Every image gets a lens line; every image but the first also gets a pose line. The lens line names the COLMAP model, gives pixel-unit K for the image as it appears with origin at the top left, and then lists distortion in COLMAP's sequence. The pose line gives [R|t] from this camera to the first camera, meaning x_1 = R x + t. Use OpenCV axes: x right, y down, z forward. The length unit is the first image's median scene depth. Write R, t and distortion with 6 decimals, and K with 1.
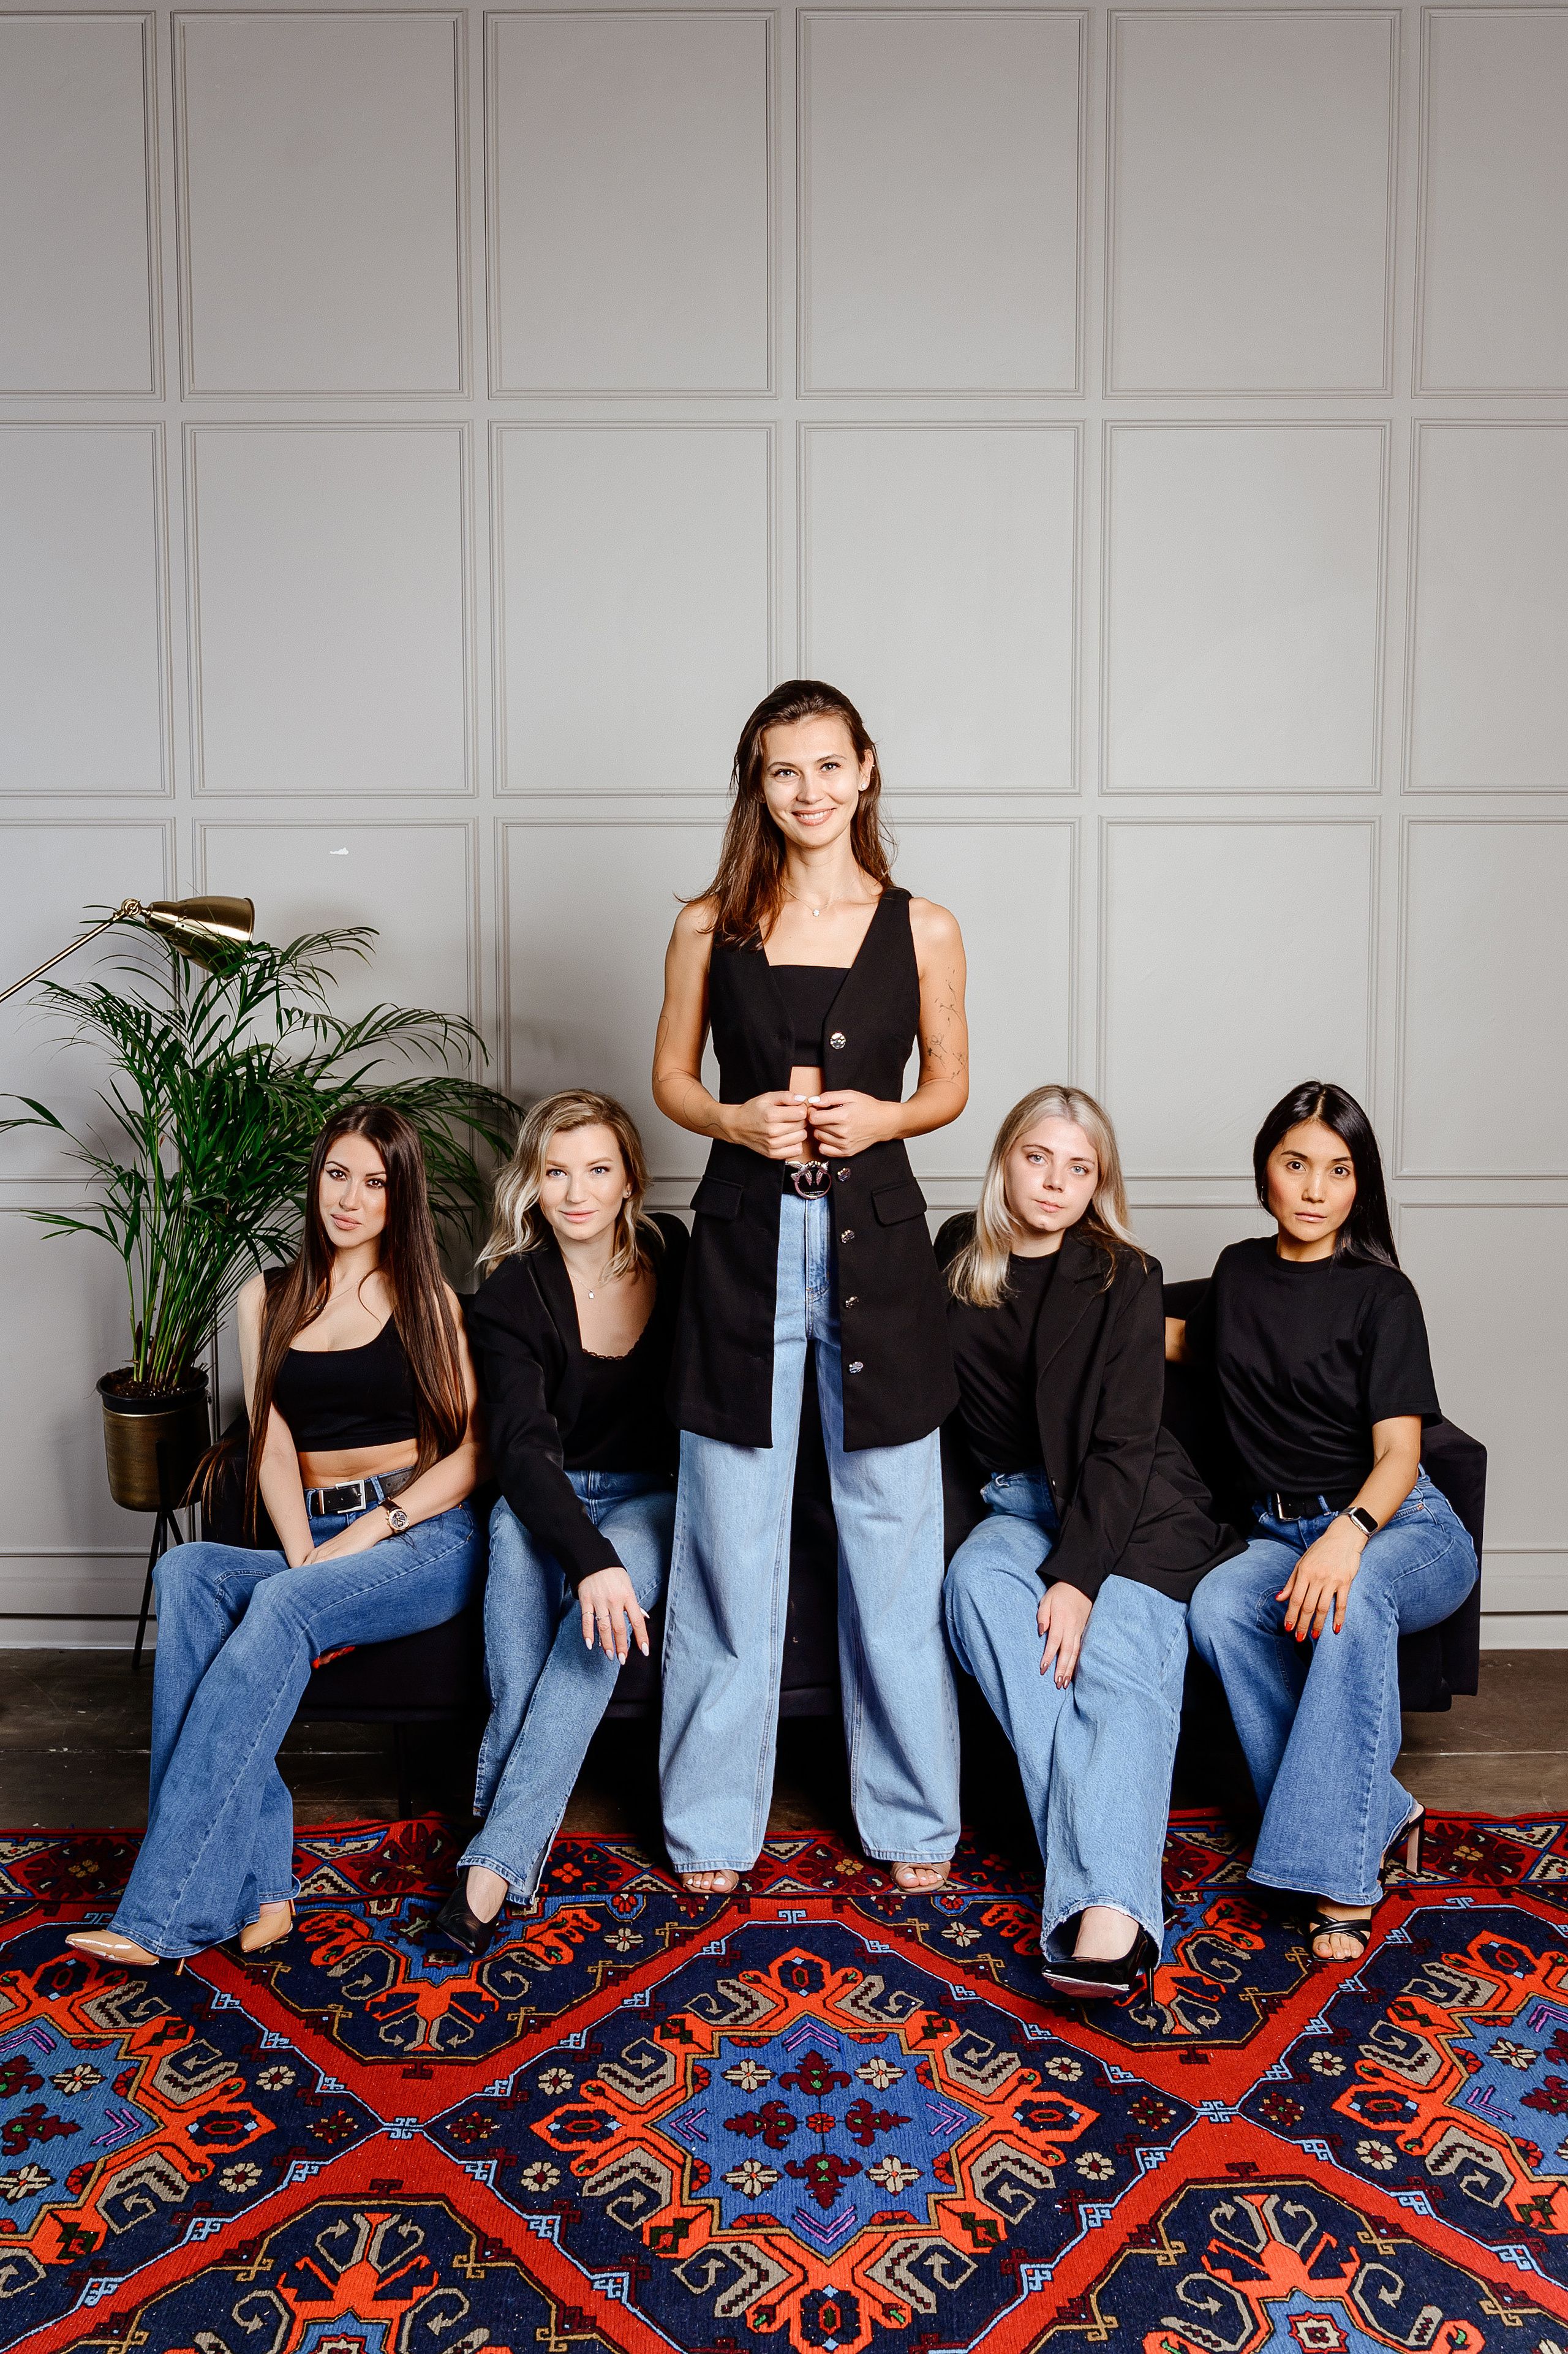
lens RADIAL K [[2625.6, 0, 788.2], [0, 2625.6, 1173.6], [0, 0, 1]] dist [-0.008227, 0.000000]
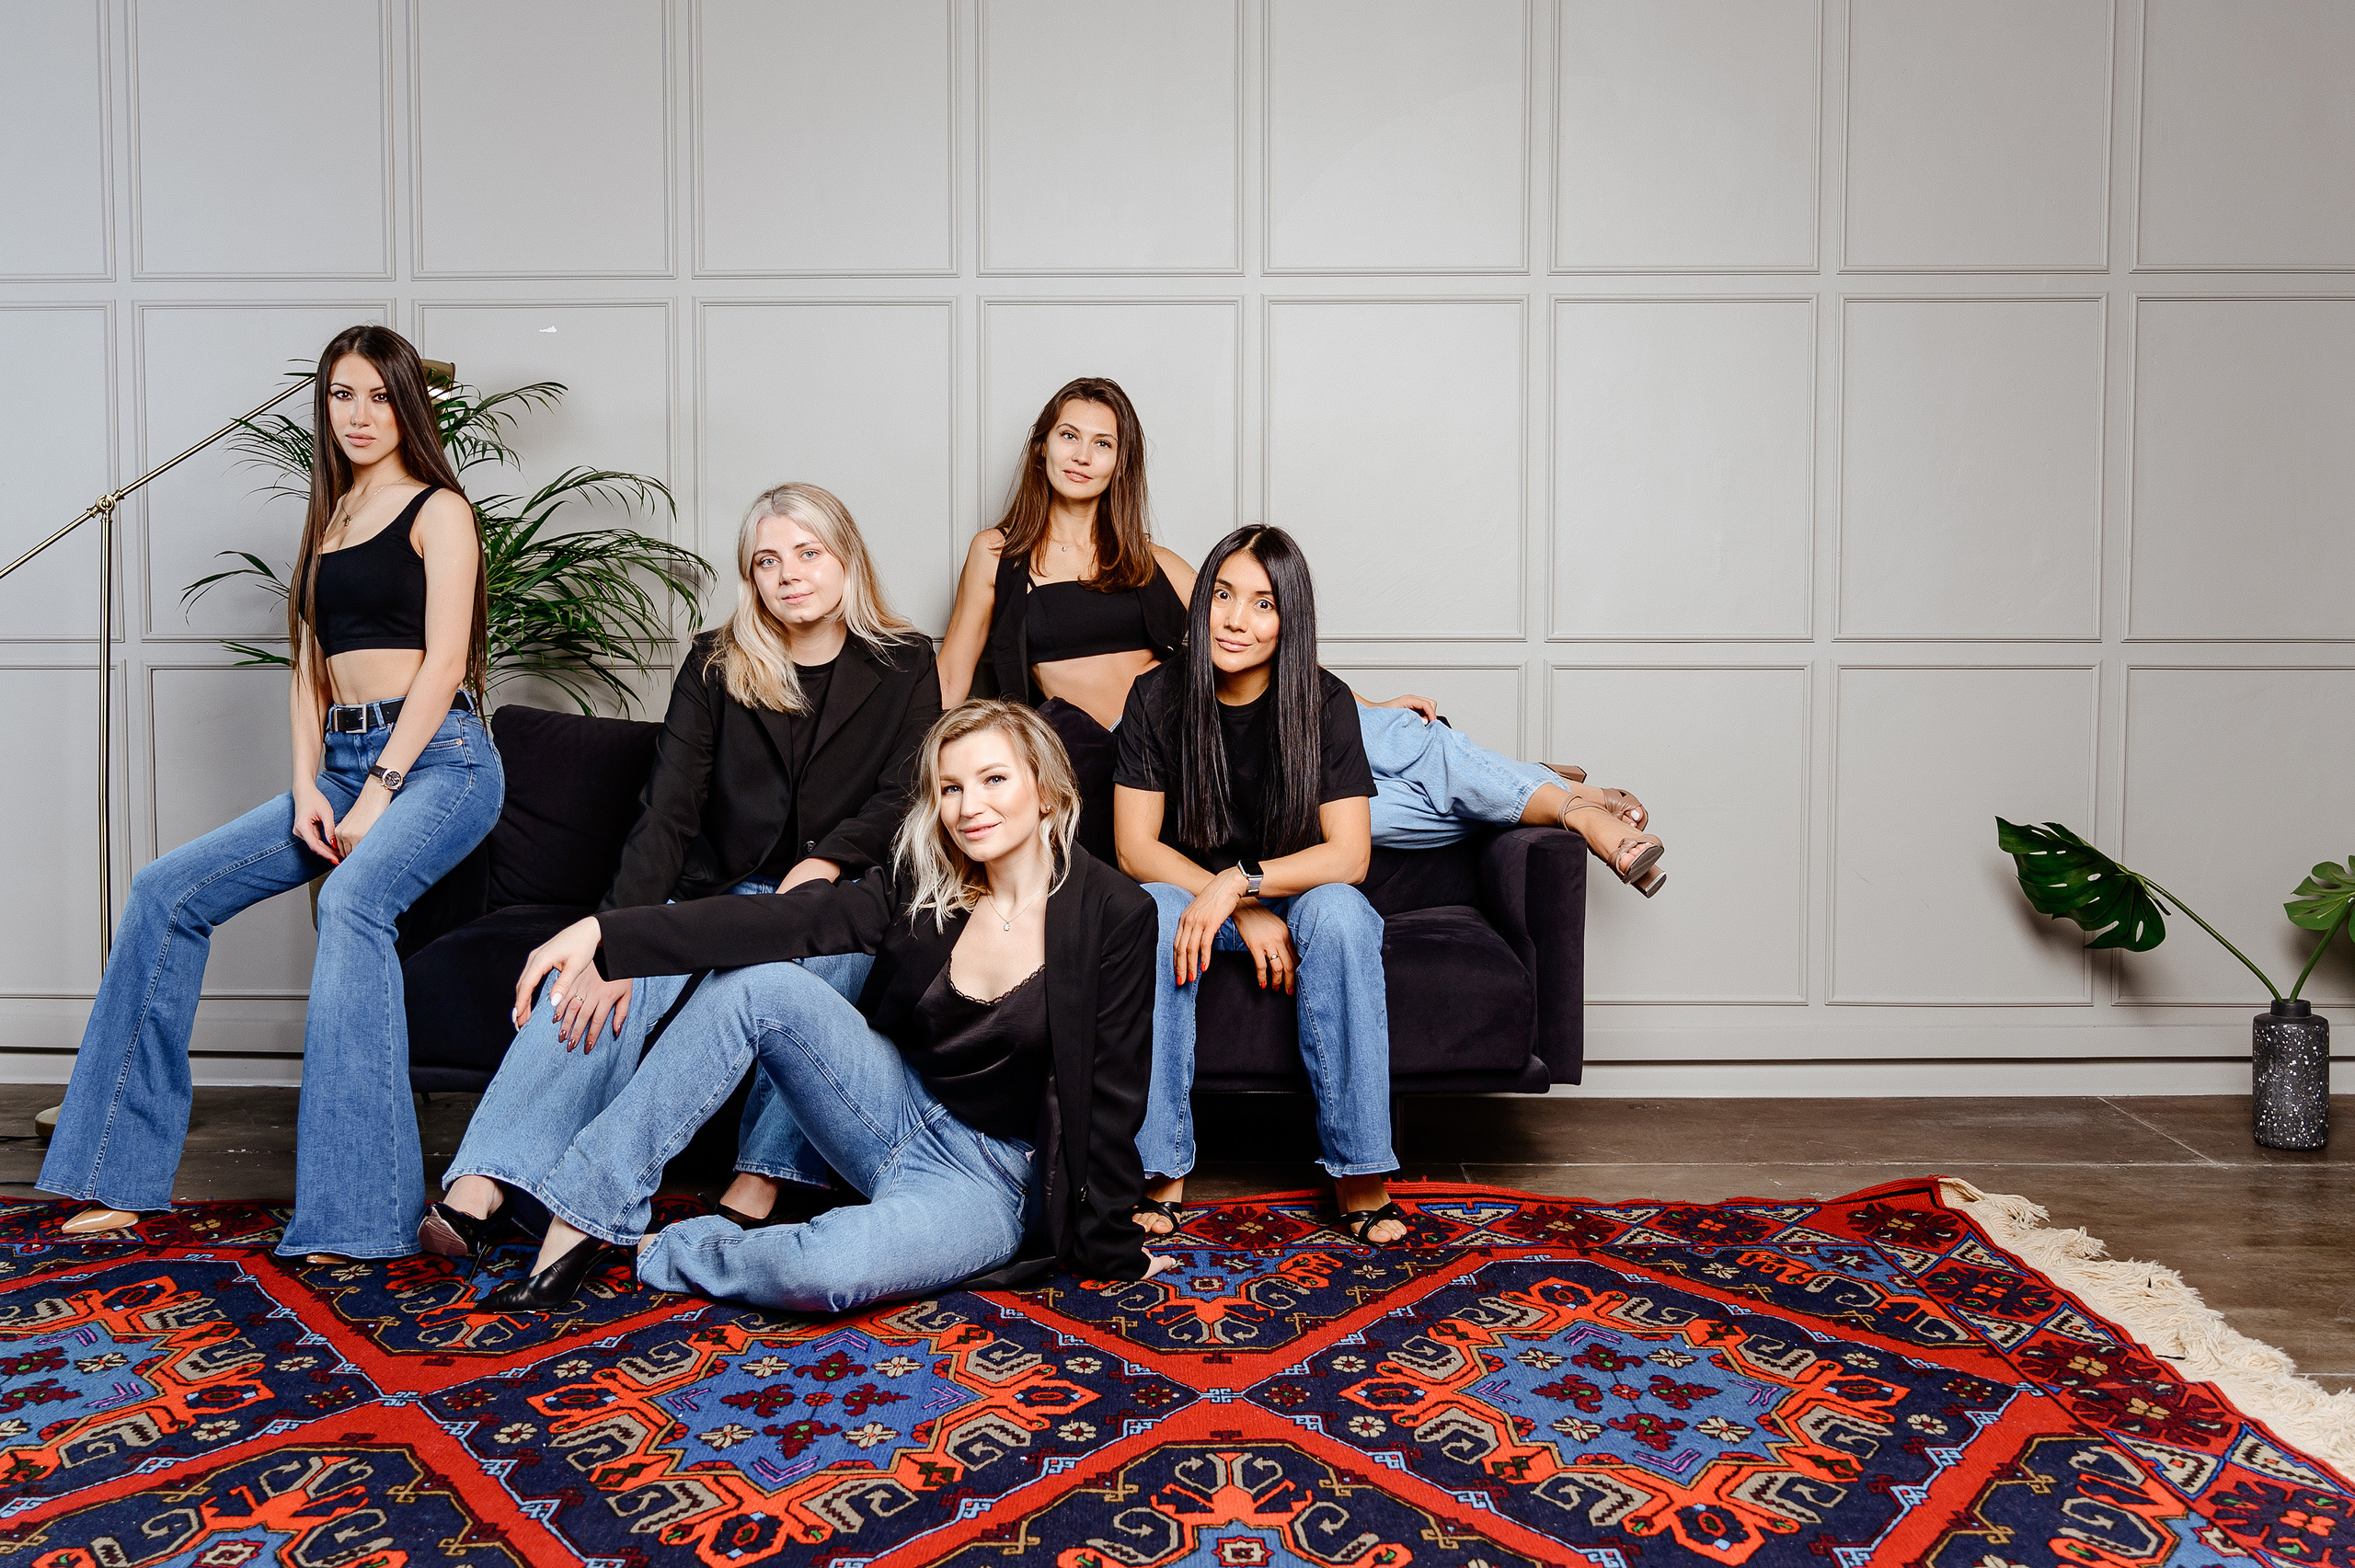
lens RADIAL K [[2340.5, 0, 1172.7], [0, 2340.5, 788.0], [0, 0, 1]] dist [-0.010922, 0.000000]
pose [[0.999738, 0.002883, -0.022707, 0.171458], [-0.004003, 0.998770, -0.049427, 0.179107], [0.022537, 0.049505, 0.998520, 0.109333]]
